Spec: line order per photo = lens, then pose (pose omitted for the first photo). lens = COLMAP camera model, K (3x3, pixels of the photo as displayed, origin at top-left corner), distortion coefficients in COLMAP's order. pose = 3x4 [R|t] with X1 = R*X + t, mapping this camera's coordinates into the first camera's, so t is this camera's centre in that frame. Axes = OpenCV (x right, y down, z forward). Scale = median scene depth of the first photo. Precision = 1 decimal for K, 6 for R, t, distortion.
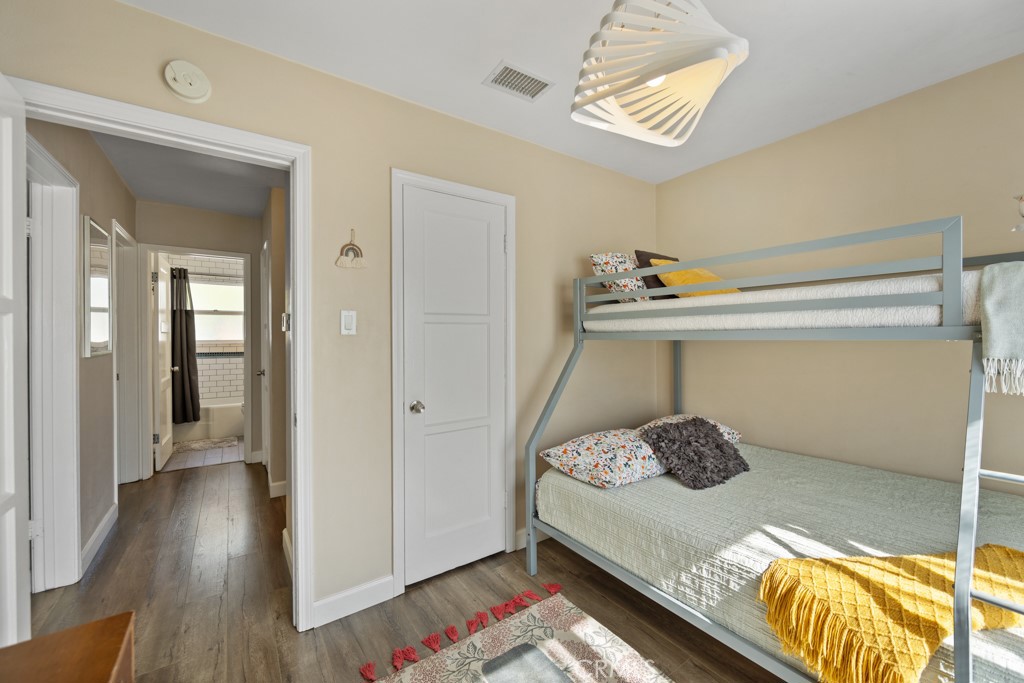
lens RADIAL K [[406.4, 0, 516.1], [0, 406.4, 342.2], [0, 0, 1]] dist [-0.002442, 0.000306]
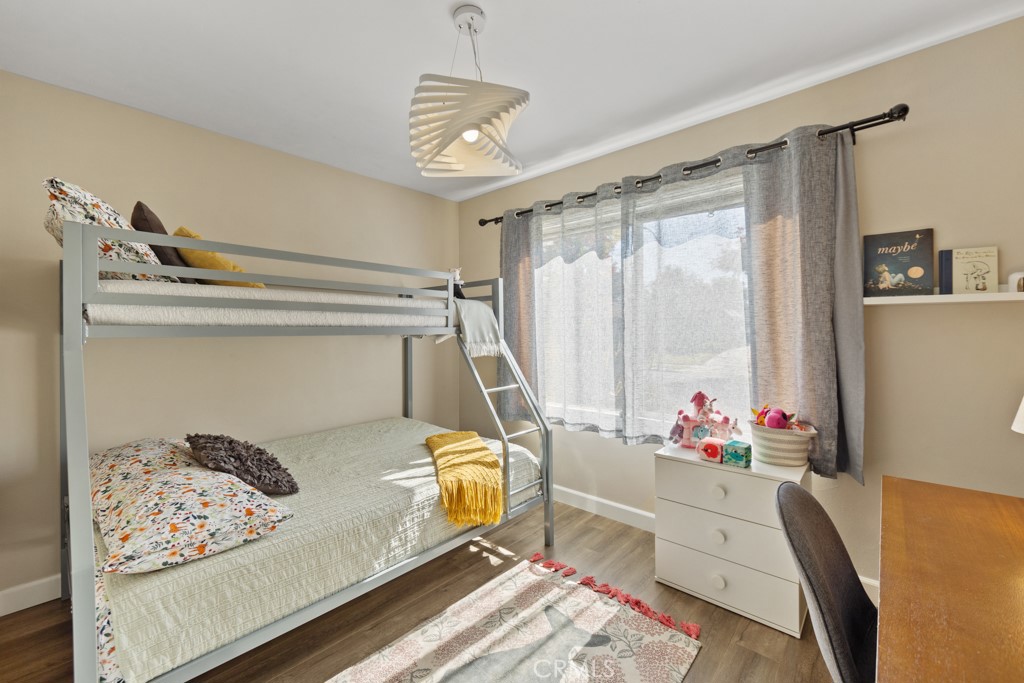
lens RADIAL K [[406.4, 0, 510.8], [0, 406.4, 335.0], [0, 0, 1]] dist [-0.002442, 0.000306]
pose [[-0.205960, -0.000274, 0.978560, -0.755250], [0.018722, 0.999816, 0.004221, -0.003417], [-0.978381, 0.019190, -0.205917, 0.880108]]
